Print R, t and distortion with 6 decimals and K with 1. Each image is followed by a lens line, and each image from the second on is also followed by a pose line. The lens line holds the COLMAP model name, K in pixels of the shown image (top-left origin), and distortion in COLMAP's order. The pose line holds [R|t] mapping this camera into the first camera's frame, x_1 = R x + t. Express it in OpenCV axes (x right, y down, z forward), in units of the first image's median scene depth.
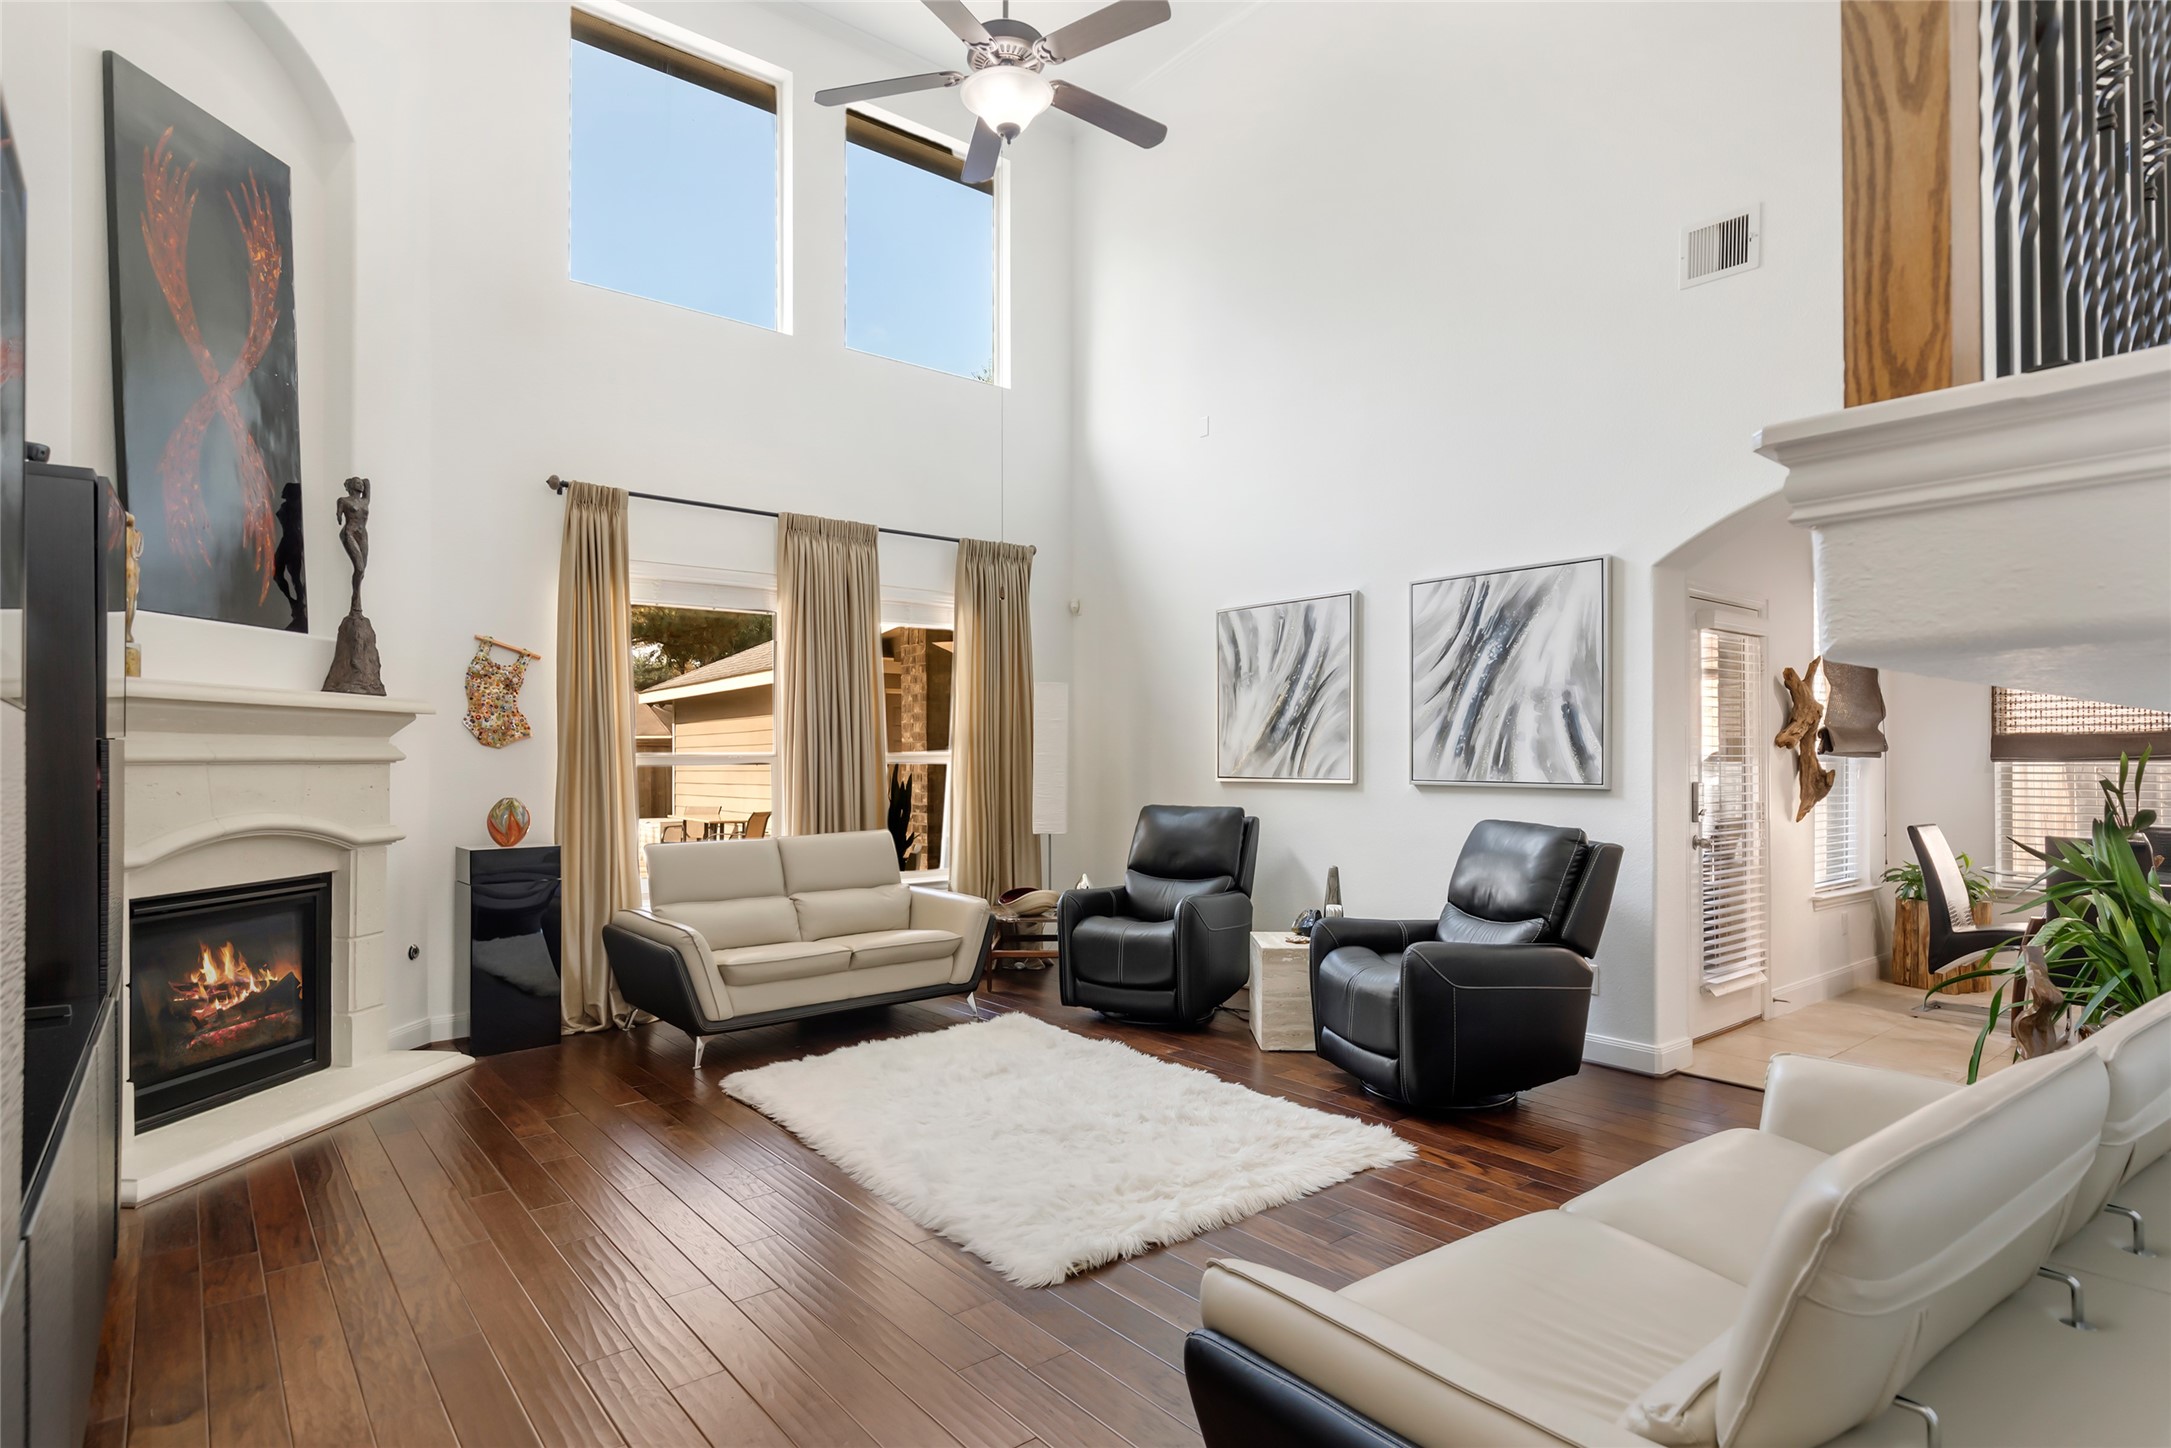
lens RADIAL K [[1162.8, 0, 1079.4], [0, 1162.8, 757.1], [0, 0, 1]] dist [0.020680, -0.000296]
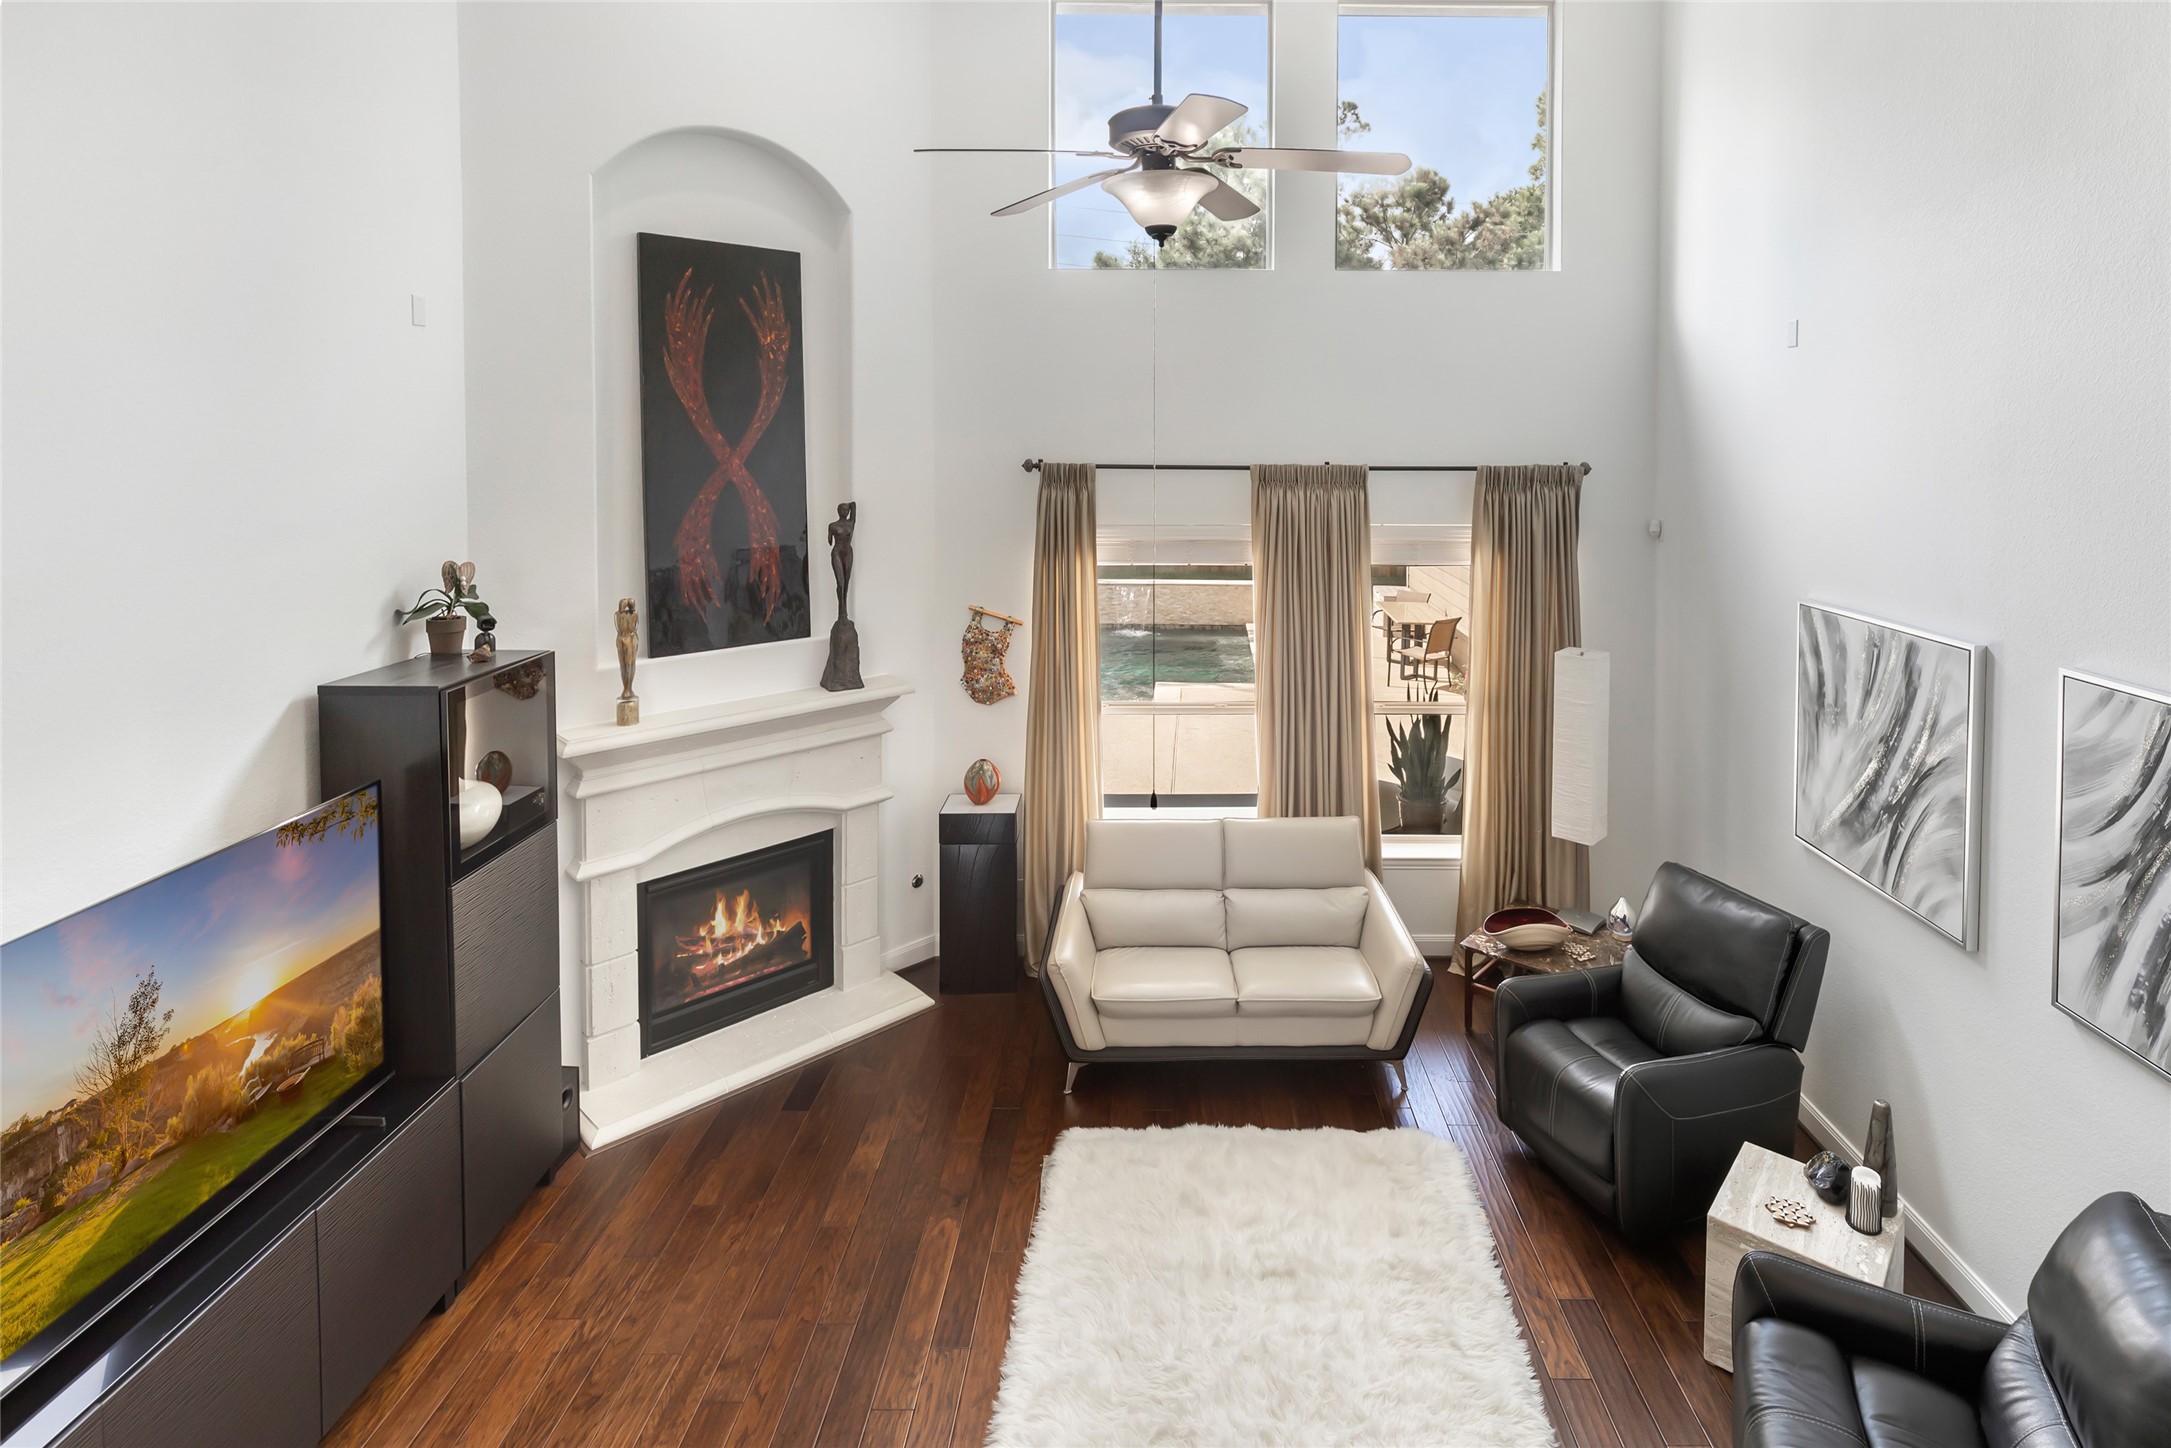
lens RADIAL K [[1131.3, 0, 1150.8], [0, 1131.3, 472.4], [0, 0, 1]] dist [0.021919, -0.000534]
pose [[0.779716, 0.032007, -0.625315, 0.289139], [-0.004910, 0.998974, 0.045010, -0.279088], [0.626114, -0.032024, 0.779073, 0.265922]]
